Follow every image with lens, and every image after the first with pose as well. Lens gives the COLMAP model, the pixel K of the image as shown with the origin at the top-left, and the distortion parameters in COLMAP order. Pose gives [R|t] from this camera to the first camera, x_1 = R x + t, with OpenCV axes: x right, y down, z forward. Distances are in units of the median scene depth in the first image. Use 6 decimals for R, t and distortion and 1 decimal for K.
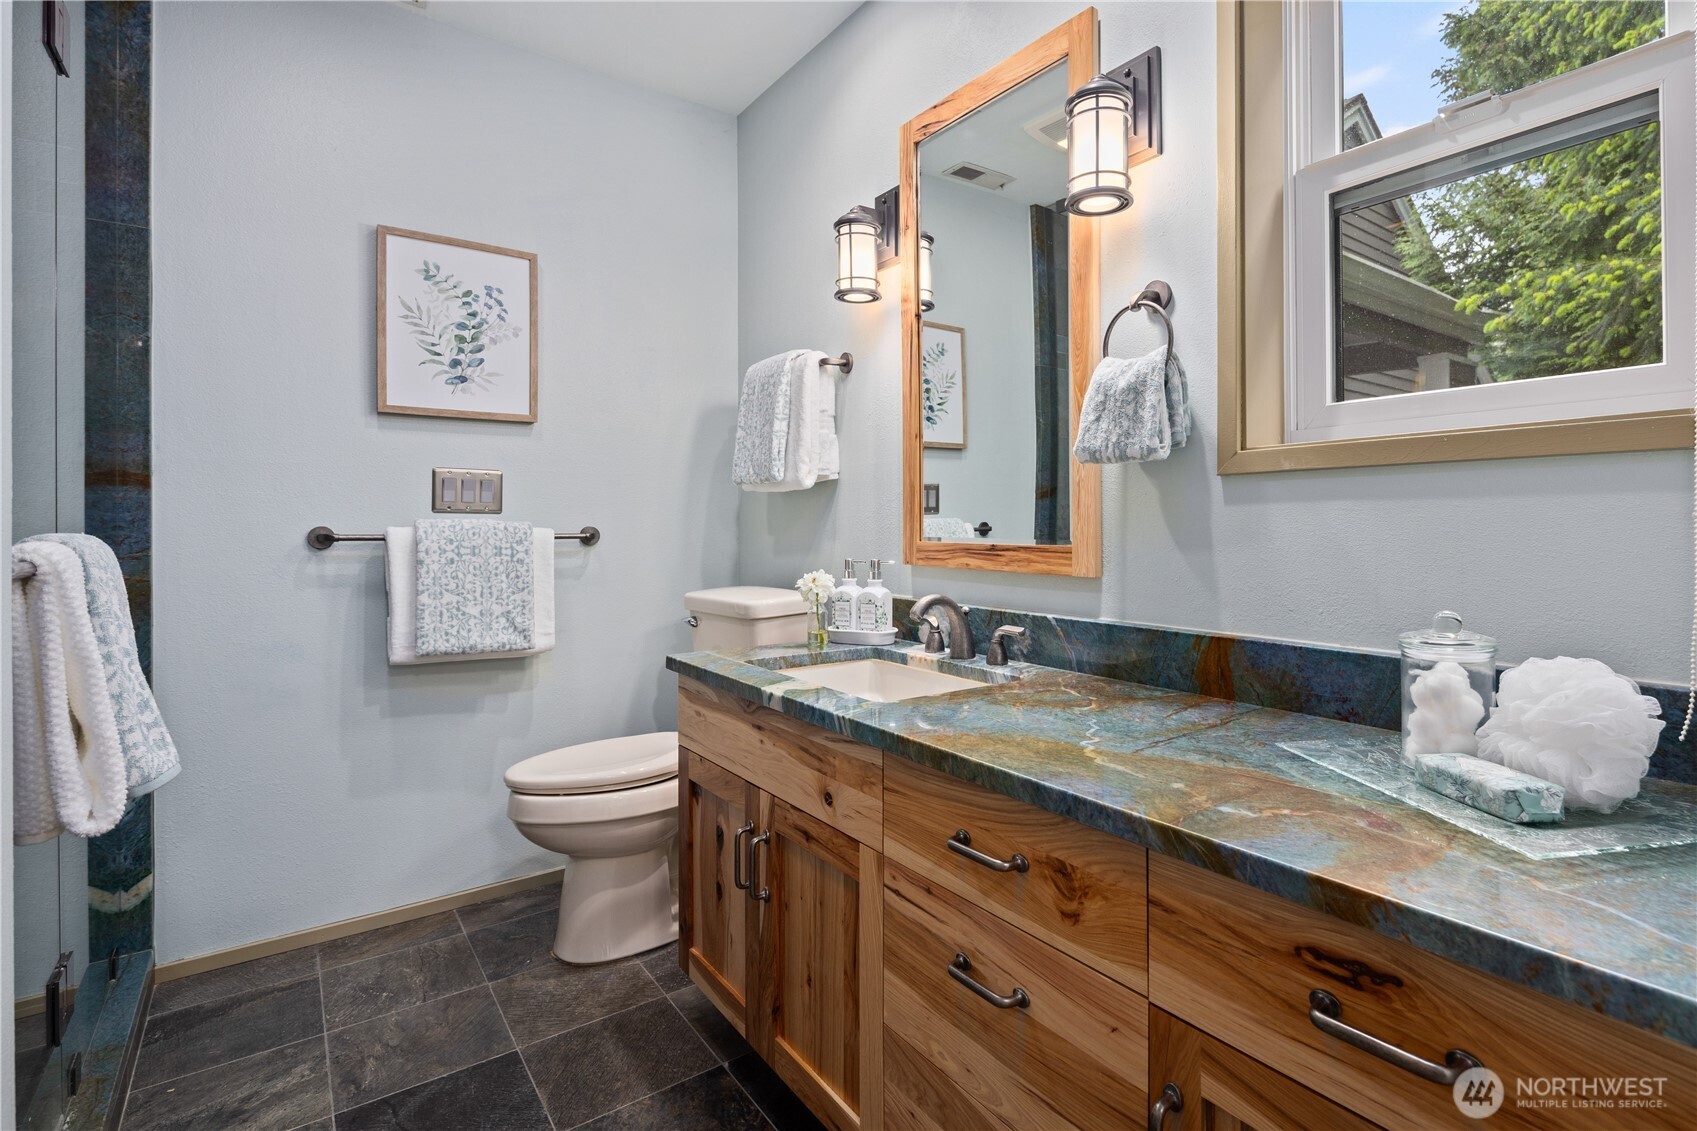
lens RADIAL K [[824.8, 0, 940.7], [0, 824.8, 527.2], [0, 0, 1]] dist [0.007625, -0.006107]
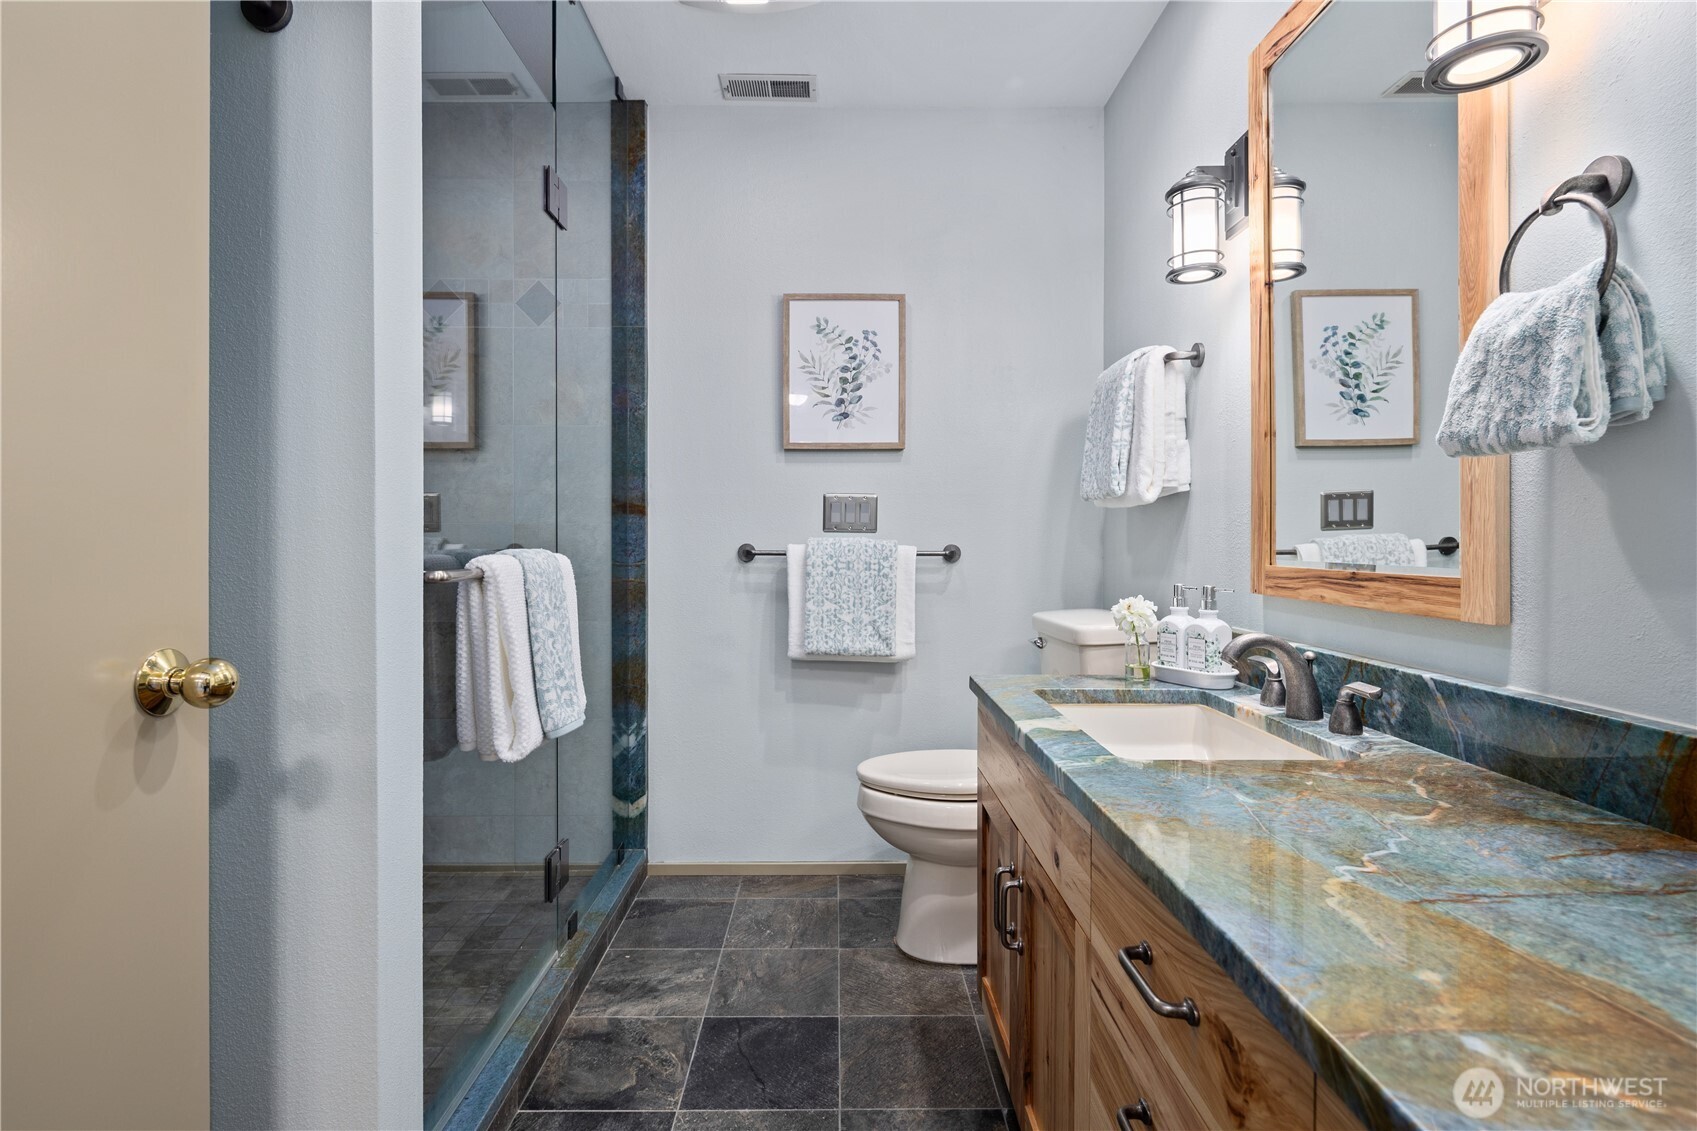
lens RADIAL K [[824.8, 0, 846.0], [0, 824.8, 547.7], [0, 0, 1]] dist [0.007625, -0.006107]
pose [[0.787664, 0.007231, -0.616062, 0.147812], [-0.004268, 0.999971, 0.006280, -0.003301], [0.616090, -0.002317, 0.787672, 0.115104]]
